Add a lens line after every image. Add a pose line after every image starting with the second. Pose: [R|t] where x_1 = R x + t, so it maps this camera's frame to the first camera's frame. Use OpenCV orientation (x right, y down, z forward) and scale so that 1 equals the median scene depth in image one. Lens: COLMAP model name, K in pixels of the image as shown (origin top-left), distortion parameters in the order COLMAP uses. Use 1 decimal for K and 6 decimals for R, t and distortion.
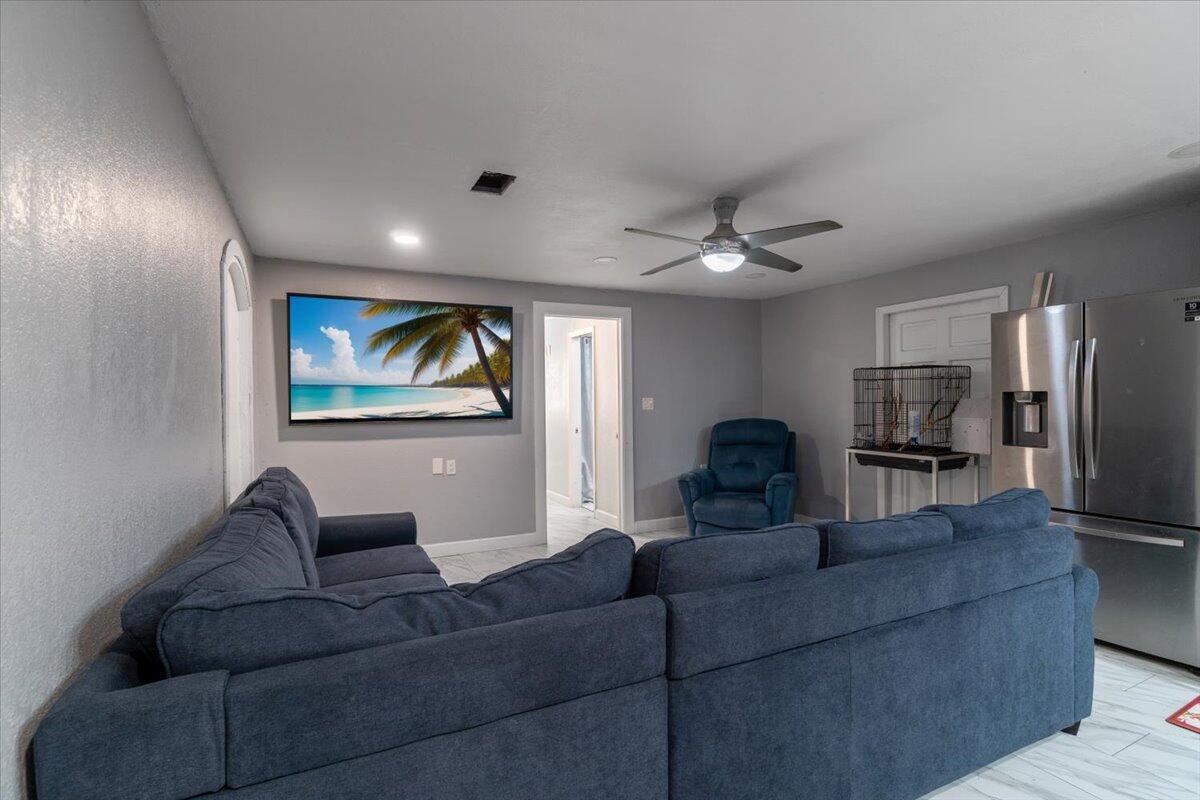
lens RADIAL K [[555.2, 0, 591.9], [0, 555.2, 402.4], [0, 0, 1]] dist [-0.010071, 0.004134]
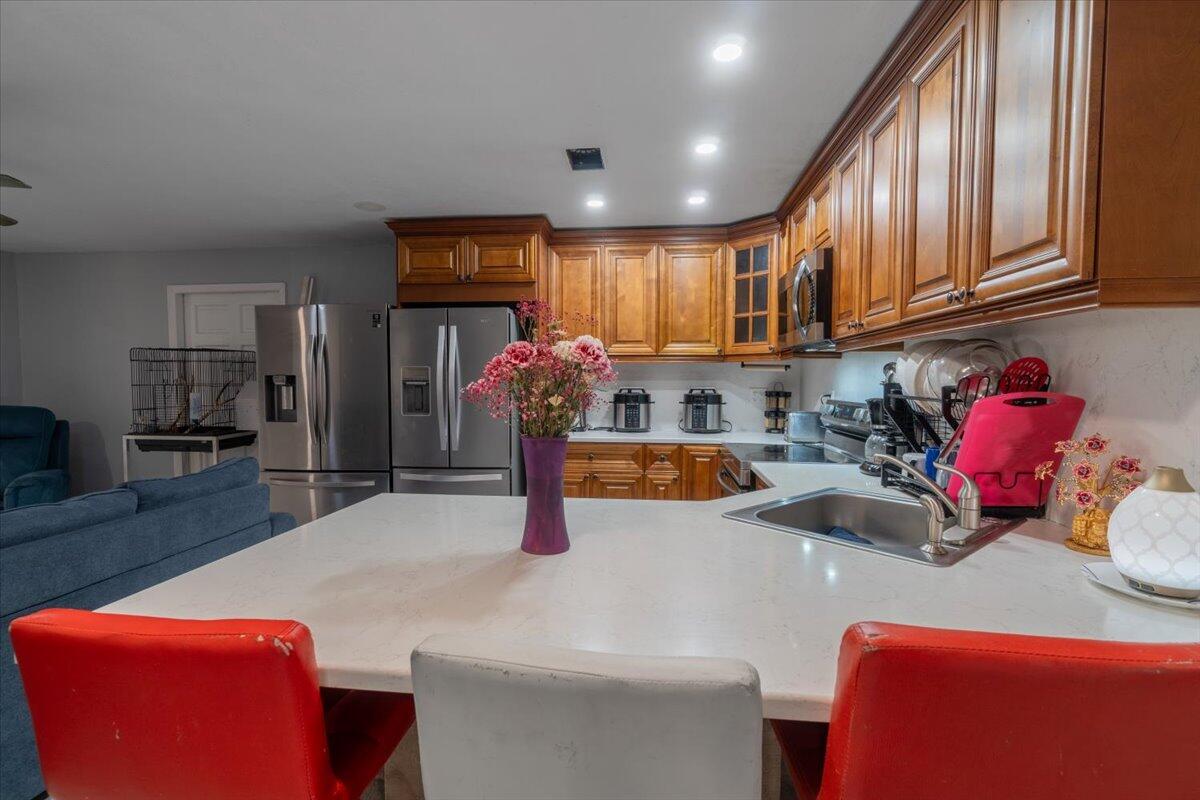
lens RADIAL K [[555.2, 0, 599.0], [0, 555.2, 402.7], [0, 0, 1]] dist [-0.010071, 0.004134]
pose [[0.520059, -0.029733, 0.853613, 0.101249], [0.002070, 0.999435, 0.033550, 0.000707], [-0.854128, -0.015681, 0.519827, -0.157974]]
